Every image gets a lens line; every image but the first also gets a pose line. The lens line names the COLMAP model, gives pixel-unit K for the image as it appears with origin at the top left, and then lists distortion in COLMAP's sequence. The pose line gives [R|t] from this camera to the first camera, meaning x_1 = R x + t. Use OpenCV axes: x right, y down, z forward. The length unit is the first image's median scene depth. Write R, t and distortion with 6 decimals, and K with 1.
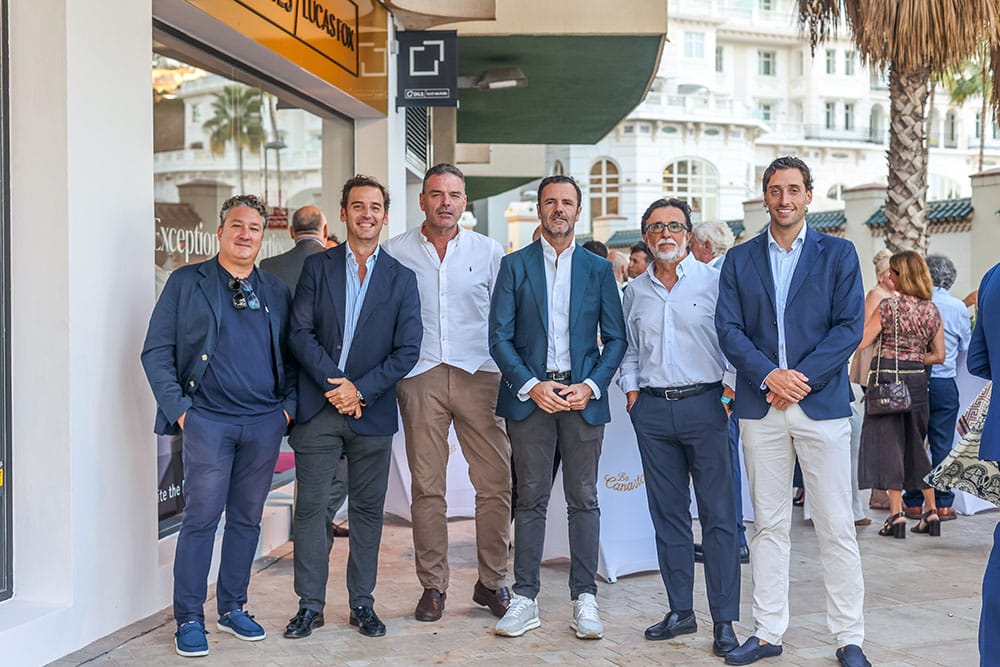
lens RADIAL K [[1482.2, 0, 500.0], [0, 1482.2, 333.5], [0, 0, 1]] dist [0.023647, 0.067057]
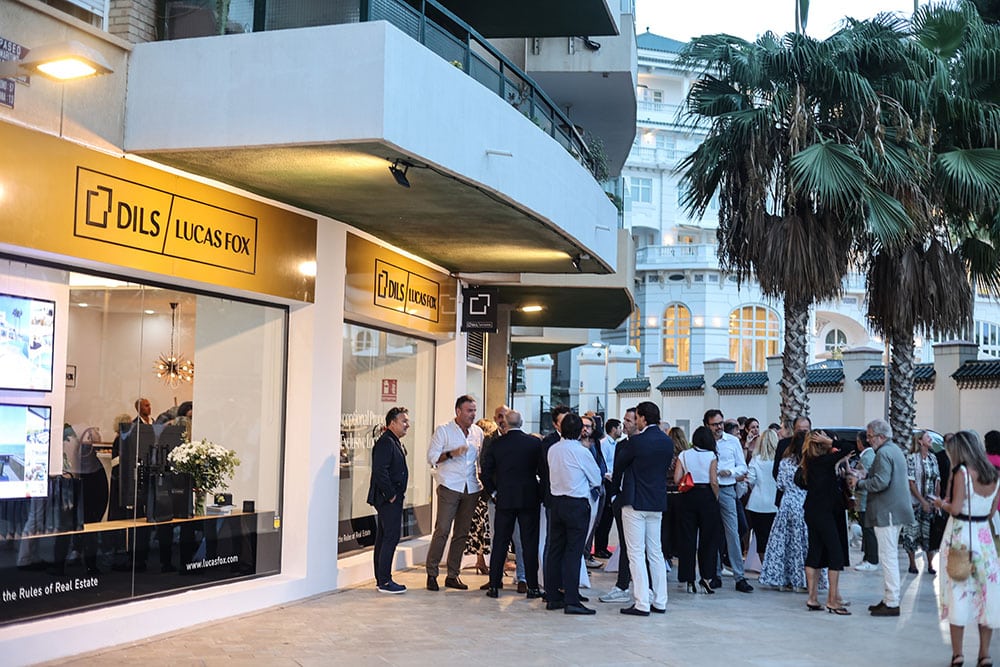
lens RADIAL K [[1457.1, 0, 500.2], [0, 1457.1, 349.5], [0, 0, 1]] dist [-0.068380, 0.135196]
pose [[0.997674, 0.020797, -0.064910, 0.070980], [-0.025535, 0.997002, -0.073046, -0.009432], [0.063196, 0.074533, 0.995214, -0.562706]]
